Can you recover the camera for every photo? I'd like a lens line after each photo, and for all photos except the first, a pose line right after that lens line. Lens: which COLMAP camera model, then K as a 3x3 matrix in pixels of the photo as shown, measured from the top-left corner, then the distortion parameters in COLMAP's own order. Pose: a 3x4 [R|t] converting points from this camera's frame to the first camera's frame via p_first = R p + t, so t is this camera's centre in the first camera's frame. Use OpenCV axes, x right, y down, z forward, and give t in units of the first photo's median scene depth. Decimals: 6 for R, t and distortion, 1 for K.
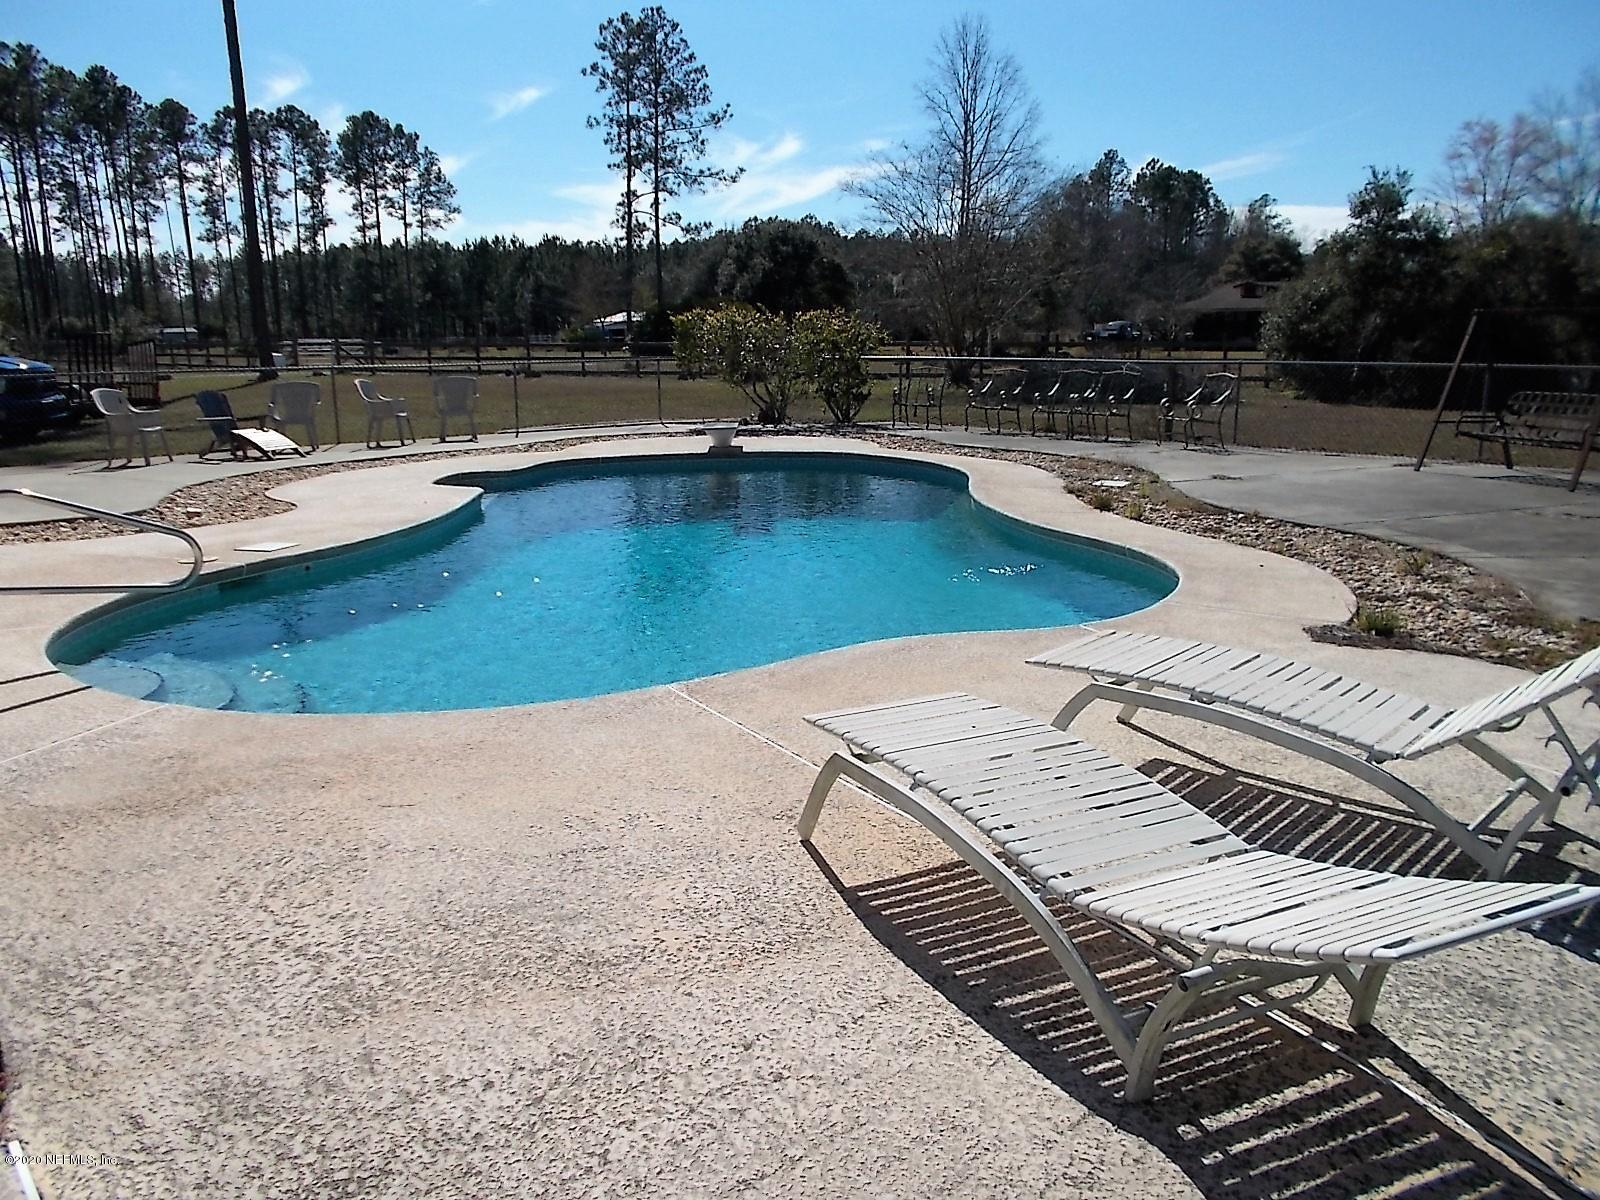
lens RADIAL K [[1234.6, 0, 782.3], [0, 1234.6, 619.1], [0, 0, 1]] dist [0.004992, 0.000336]
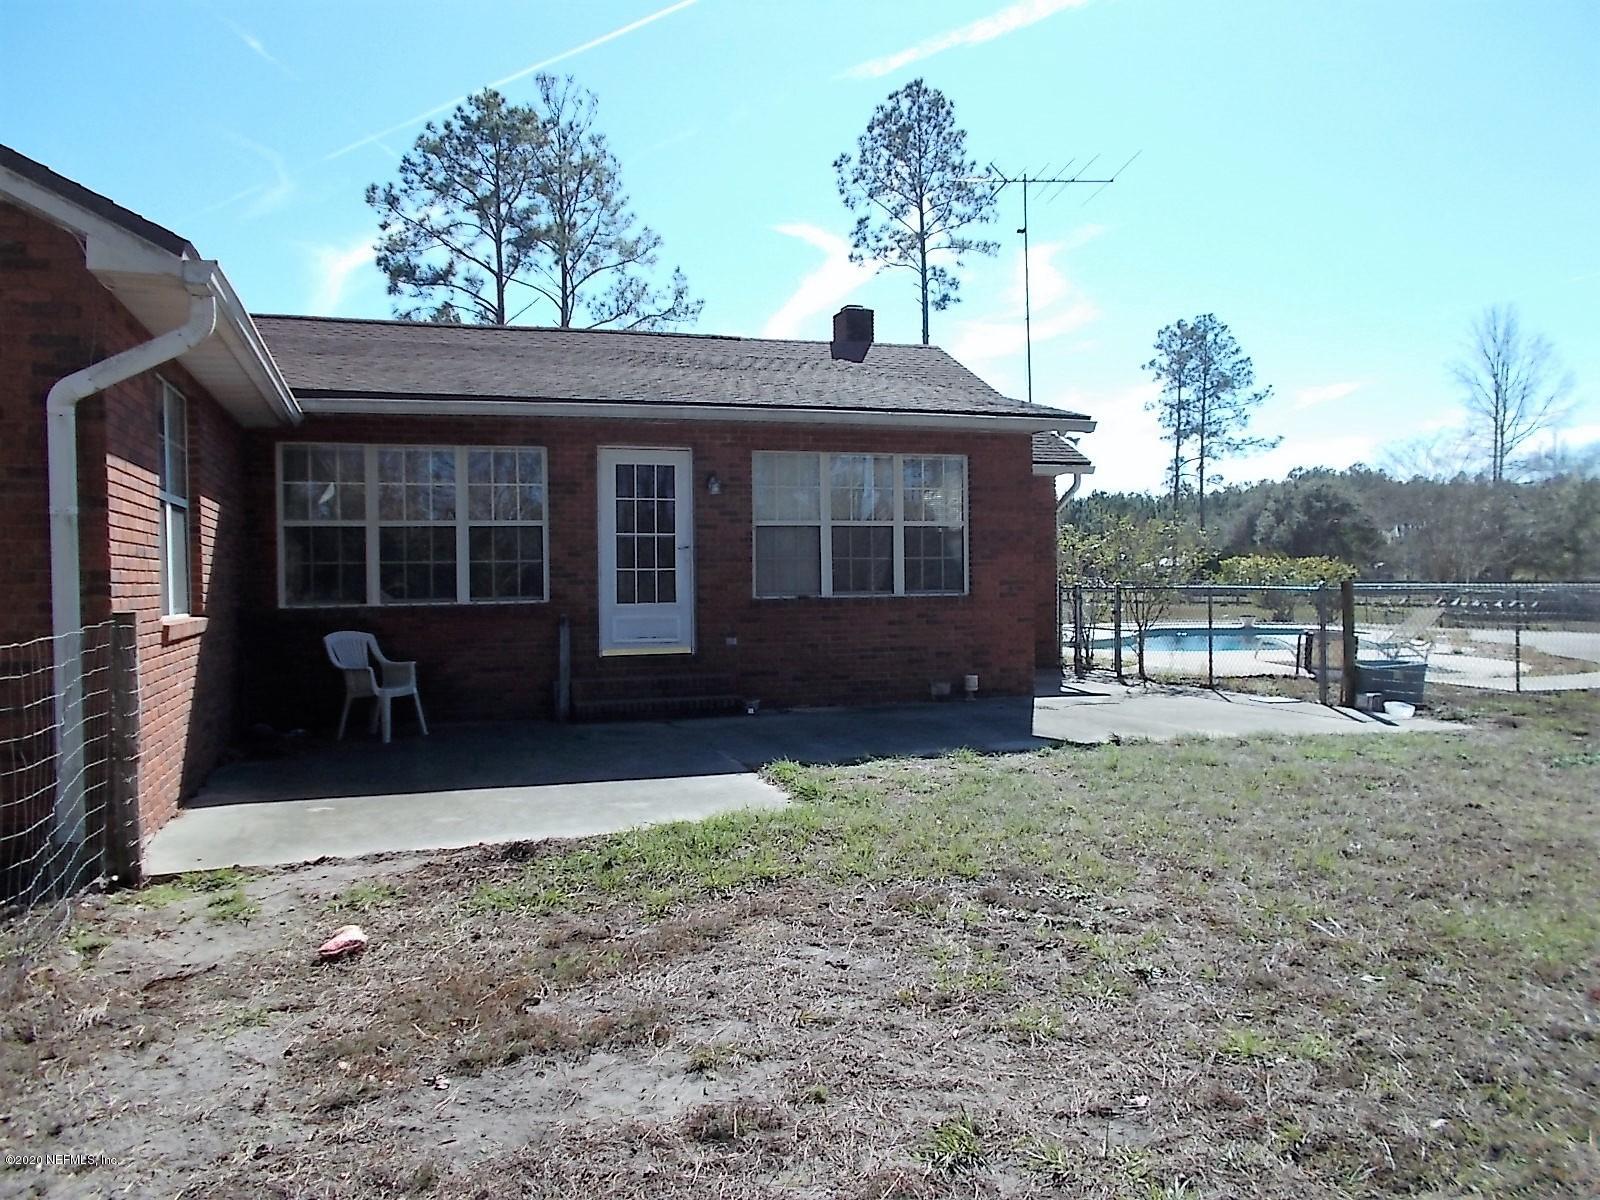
lens RADIAL K [[1234.6, 0, 782.3], [0, 1234.6, 619.1], [0, 0, 1]] dist [0.004992, 0.000336]
pose [[0.913746, 0.014806, -0.406015, 0.012566], [-0.093036, 0.980407, -0.173627, 0.045158], [0.395490, 0.196425, 0.897221, -0.183845]]
